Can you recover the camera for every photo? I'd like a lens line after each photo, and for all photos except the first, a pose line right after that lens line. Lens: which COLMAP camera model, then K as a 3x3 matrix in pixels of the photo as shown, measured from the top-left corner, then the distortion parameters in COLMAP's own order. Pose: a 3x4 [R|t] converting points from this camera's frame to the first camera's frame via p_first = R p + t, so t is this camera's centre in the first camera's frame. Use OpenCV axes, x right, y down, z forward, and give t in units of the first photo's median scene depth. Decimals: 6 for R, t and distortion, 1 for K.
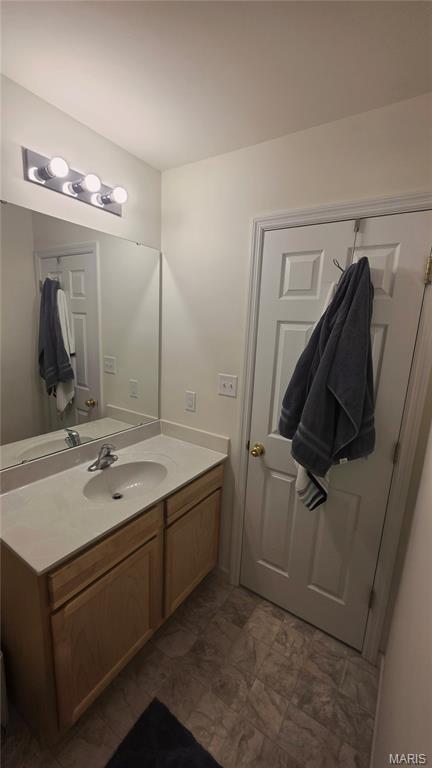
lens RADIAL K [[304.6, 0, 217.6], [0, 304.6, 384.5], [0, 0, 1]] dist [0.000207, 0.000020]
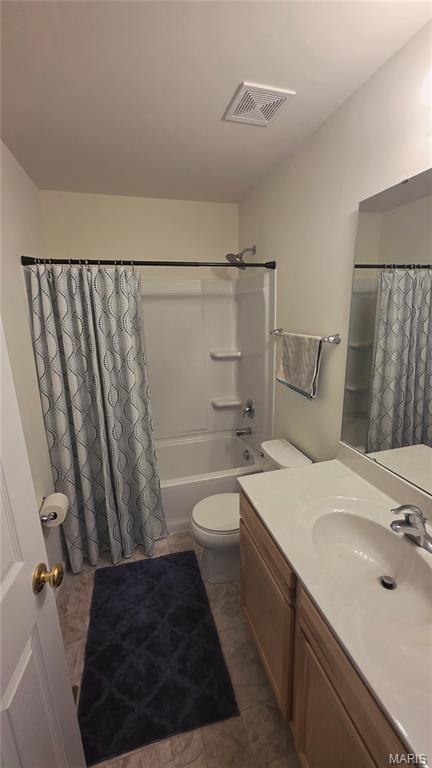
lens RADIAL K [[304.6, 0, 218.5], [0, 304.6, 387.2], [0, 0, 1]] dist [0.000207, 0.000020]
pose [[-0.640824, 0.160933, -0.750629, 0.365292], [-0.154234, 0.930854, 0.331245, -0.201136], [0.752035, 0.328042, -0.571693, 1.118124]]
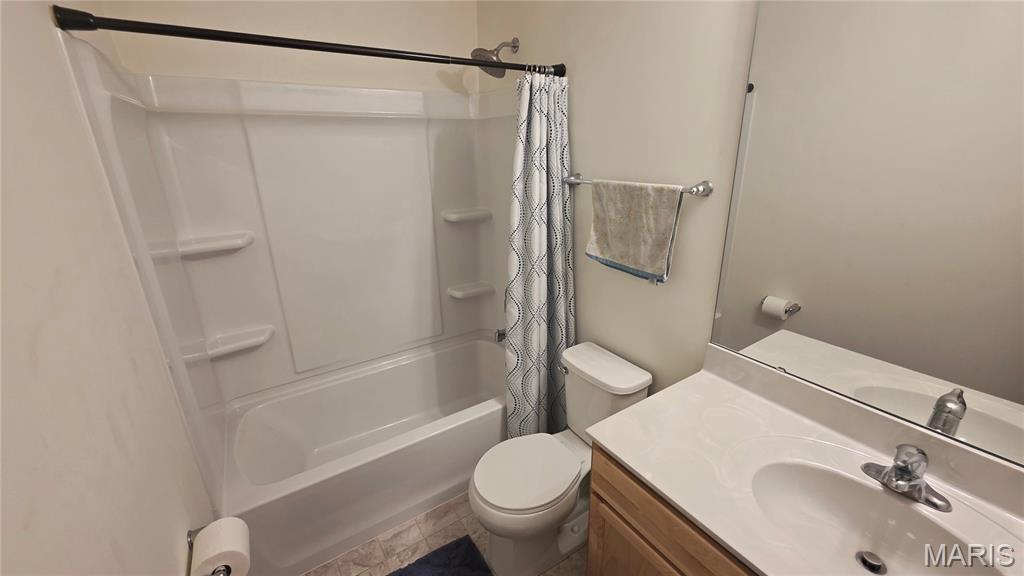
lens RADIAL K [[406.1, 0, 510.1], [0, 406.1, 280.2], [0, 0, 1]] dist [0.000207, 0.000020]
pose [[-0.382346, 0.256050, -0.887834, 0.304905], [-0.181194, 0.921409, 0.343764, -0.112488], [0.906080, 0.292307, -0.305902, 0.700125]]
